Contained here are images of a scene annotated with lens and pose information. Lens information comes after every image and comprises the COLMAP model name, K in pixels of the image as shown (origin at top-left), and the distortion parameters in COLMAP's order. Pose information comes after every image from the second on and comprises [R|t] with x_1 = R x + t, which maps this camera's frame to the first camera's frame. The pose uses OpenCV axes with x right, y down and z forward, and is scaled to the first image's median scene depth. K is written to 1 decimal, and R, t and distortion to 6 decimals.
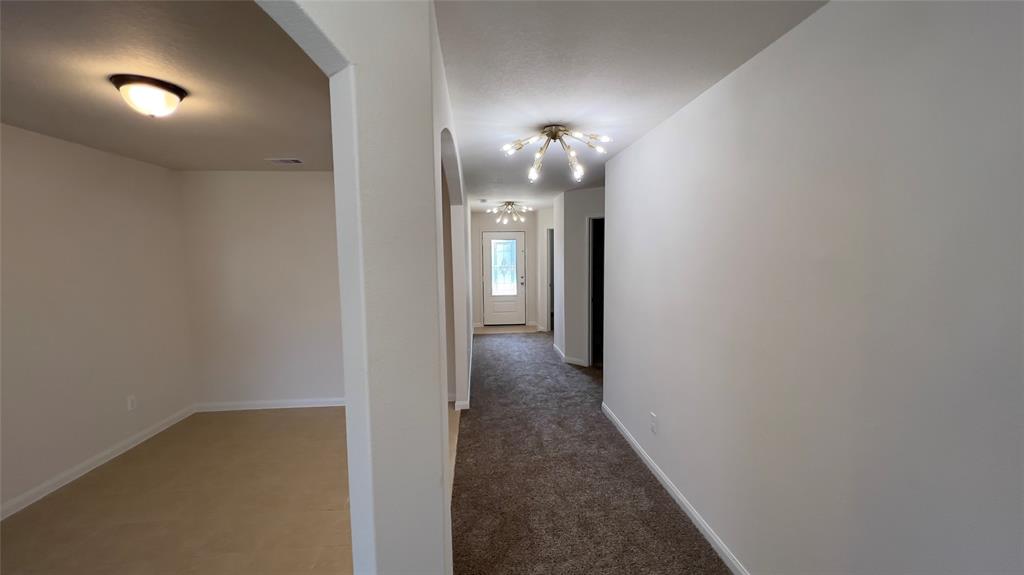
lens RADIAL K [[408.4, 0, 513.7], [0, 408.4, 284.6], [0, 0, 1]] dist [-0.004430, 0.000733]
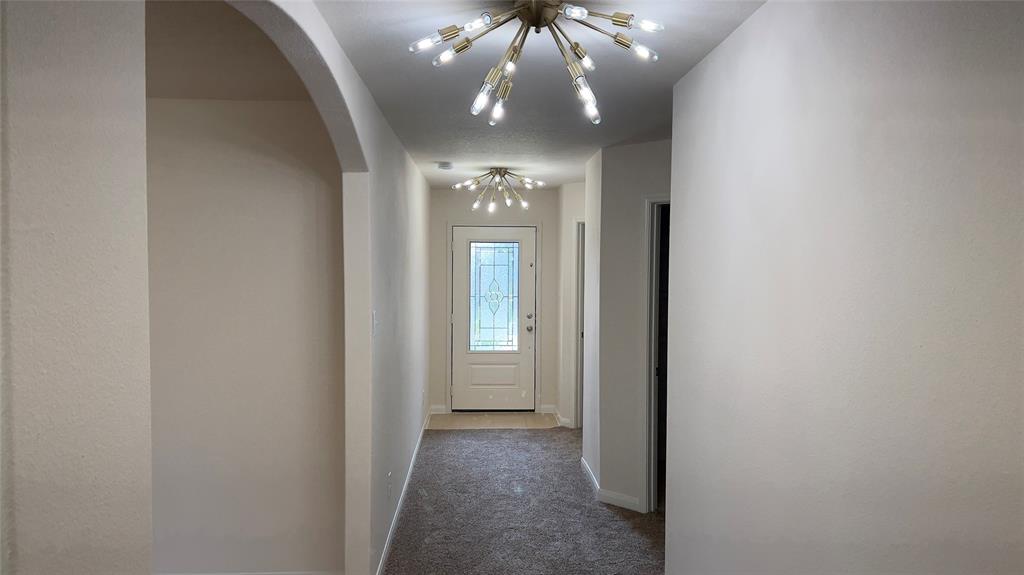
lens RADIAL K [[754.0, 0, 509.4], [0, 754.0, 287.9], [0, 0, 1]] dist [0.033942, -0.017686]
pose [[0.998825, 0.018701, -0.044699, 0.050640], [-0.020605, 0.998883, -0.042520, -0.018351], [0.043854, 0.043391, 0.998095, 0.089444]]
